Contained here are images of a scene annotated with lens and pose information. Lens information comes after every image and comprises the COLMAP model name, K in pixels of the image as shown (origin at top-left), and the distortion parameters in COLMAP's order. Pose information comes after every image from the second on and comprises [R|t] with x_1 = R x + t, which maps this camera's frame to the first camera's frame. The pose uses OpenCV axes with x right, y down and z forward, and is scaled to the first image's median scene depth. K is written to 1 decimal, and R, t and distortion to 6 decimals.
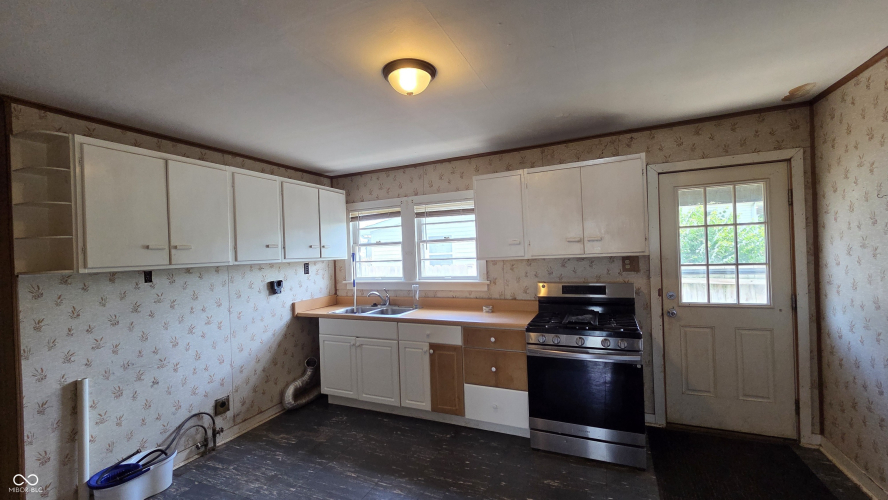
lens RADIAL K [[363.7, 0, 441.2], [0, 363.7, 252.0], [0, 0, 1]] dist [-0.001638, -0.000171]
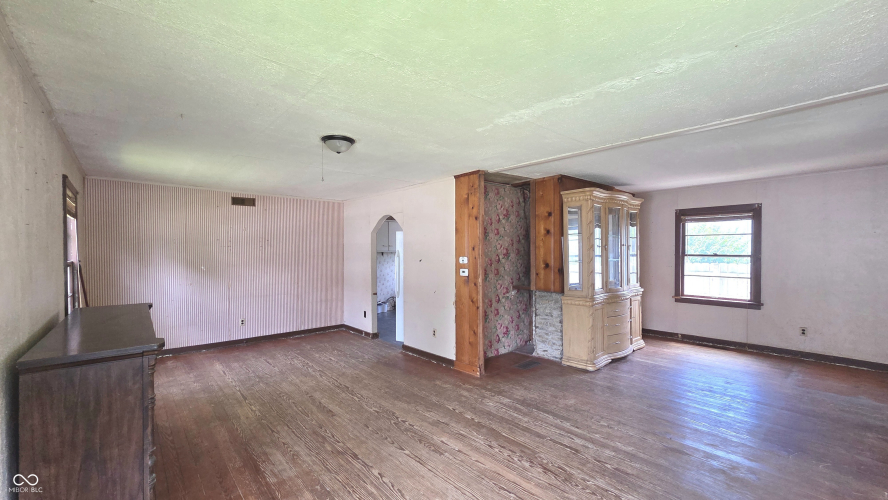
lens RADIAL K [[363.7, 0, 440.6], [0, 363.7, 251.2], [0, 0, 1]] dist [-0.001638, -0.000171]
pose [[0.908063, 0.037837, -0.417121, 0.982360], [-0.033356, 0.999281, 0.018031, -0.033324], [0.417504, -0.002460, 0.908672, -1.648093]]
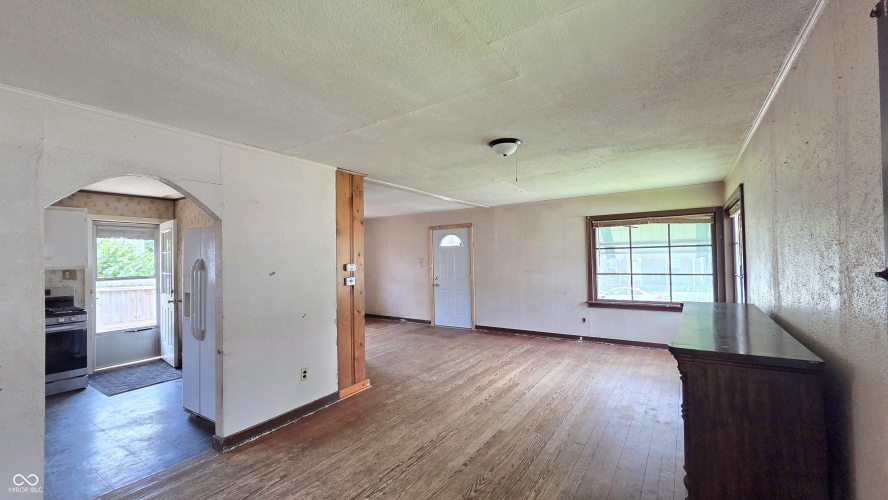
lens RADIAL K [[363.7, 0, 444.8], [0, 363.7, 255.7], [0, 0, 1]] dist [-0.001638, -0.000171]
pose [[0.160930, 0.040851, 0.986120, -0.749756], [0.015651, 0.998912, -0.043935, 0.044618], [-0.986842, 0.022504, 0.160115, -0.825399]]
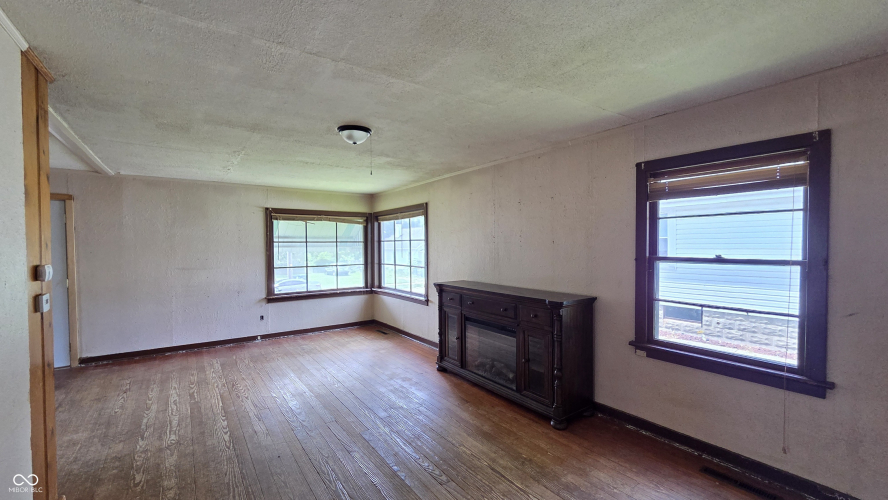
lens RADIAL K [[363.7, 0, 442.5], [0, 363.7, 251.3], [0, 0, 1]] dist [-0.001638, -0.000171]
pose [[-0.864808, 0.034758, 0.500898, -0.399148], [0.040338, 0.999186, 0.000310, 0.016886], [-0.500479, 0.020473, -0.865506, -0.102133]]
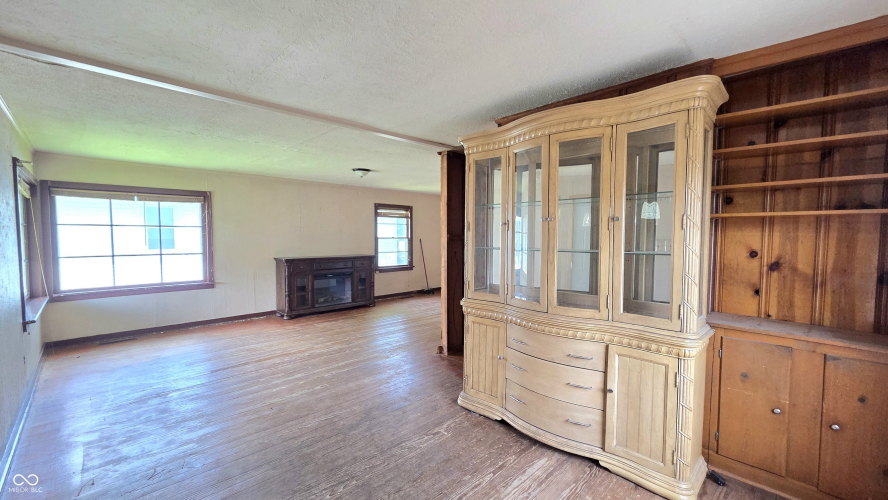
lens RADIAL K [[363.7, 0, 446.4], [0, 363.7, 254.5], [0, 0, 1]] dist [-0.001638, -0.000171]
pose [[-0.361820, 0.089318, -0.927959, 1.855241], [0.006011, 0.995603, 0.093485, -0.064732], [0.932229, 0.028247, -0.360766, 0.226249]]
